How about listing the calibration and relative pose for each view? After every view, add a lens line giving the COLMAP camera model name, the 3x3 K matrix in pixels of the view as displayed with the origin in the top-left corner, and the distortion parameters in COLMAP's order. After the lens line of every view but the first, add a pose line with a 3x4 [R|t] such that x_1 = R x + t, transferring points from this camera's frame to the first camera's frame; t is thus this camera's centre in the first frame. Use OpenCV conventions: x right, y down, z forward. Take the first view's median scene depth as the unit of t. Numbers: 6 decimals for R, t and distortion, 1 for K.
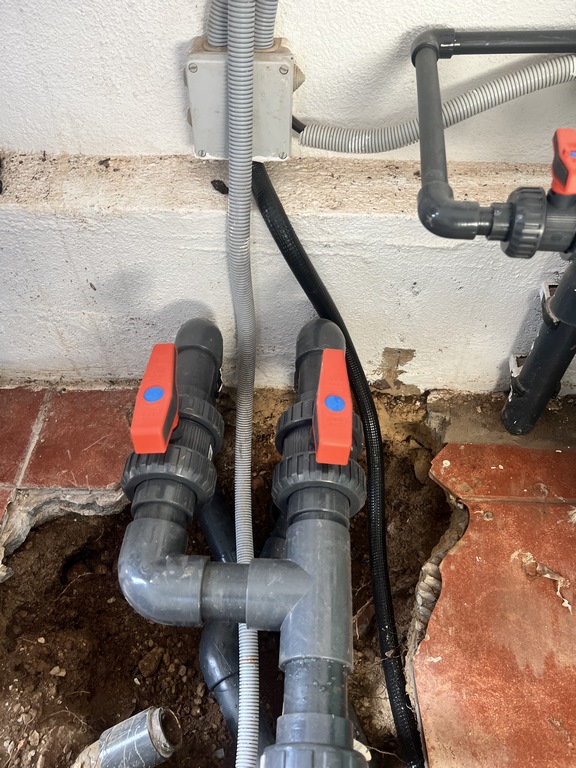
lens RADIAL K [[585.2, 0, 282.4], [0, 585.2, 389.3], [0, 0, 1]] dist [0.055112, -0.062750]
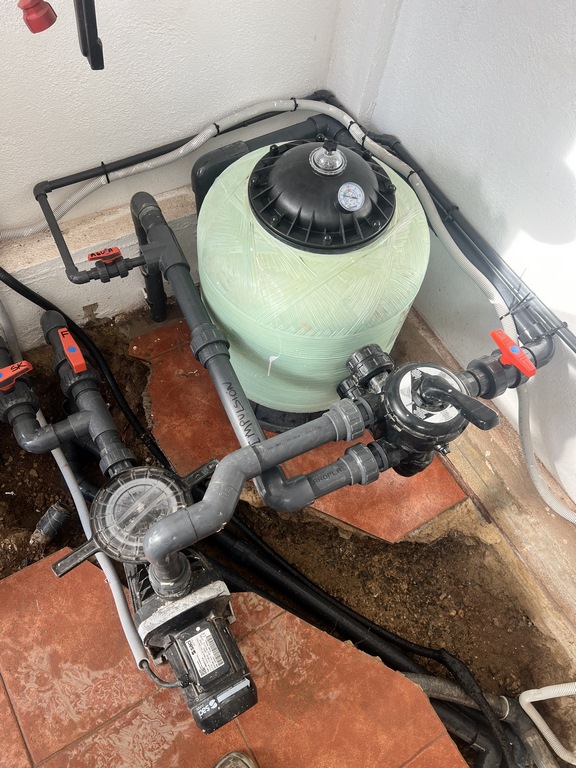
lens RADIAL K [[576.4, 0, 280.8], [0, 576.4, 379.6], [0, 0, 1]] dist [0.022786, 0.001515]
pose [[0.832523, -0.428125, 0.351588, -0.067603], [0.356077, 0.899717, 0.252423, -0.117020], [-0.424398, -0.084956, 0.901481, -1.196217]]
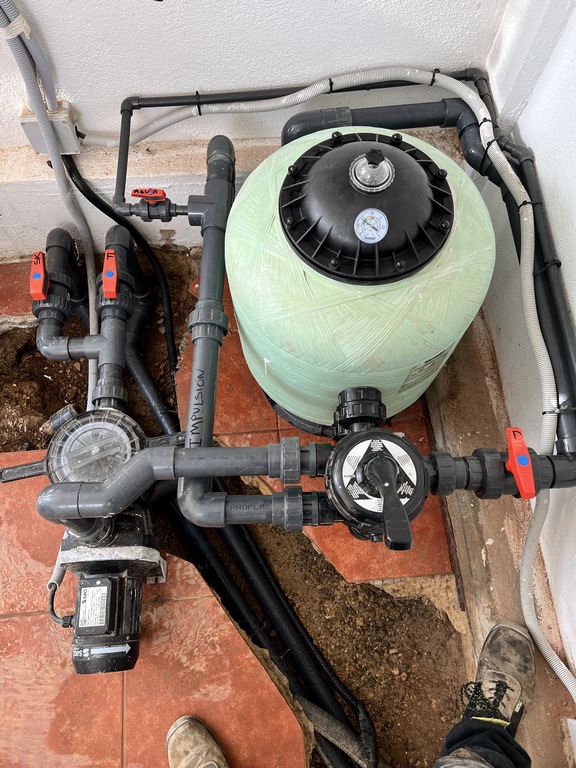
lens RADIAL K [[577.4, 0, 288.0], [0, 577.4, 384.0], [0, 0, 1]] dist [0.023645, 0.001145]
pose [[0.990781, -0.110561, 0.078295, 0.434762], [0.080436, 0.945103, 0.316718, -0.180196], [-0.109013, -0.307500, 0.945283, -1.160033]]
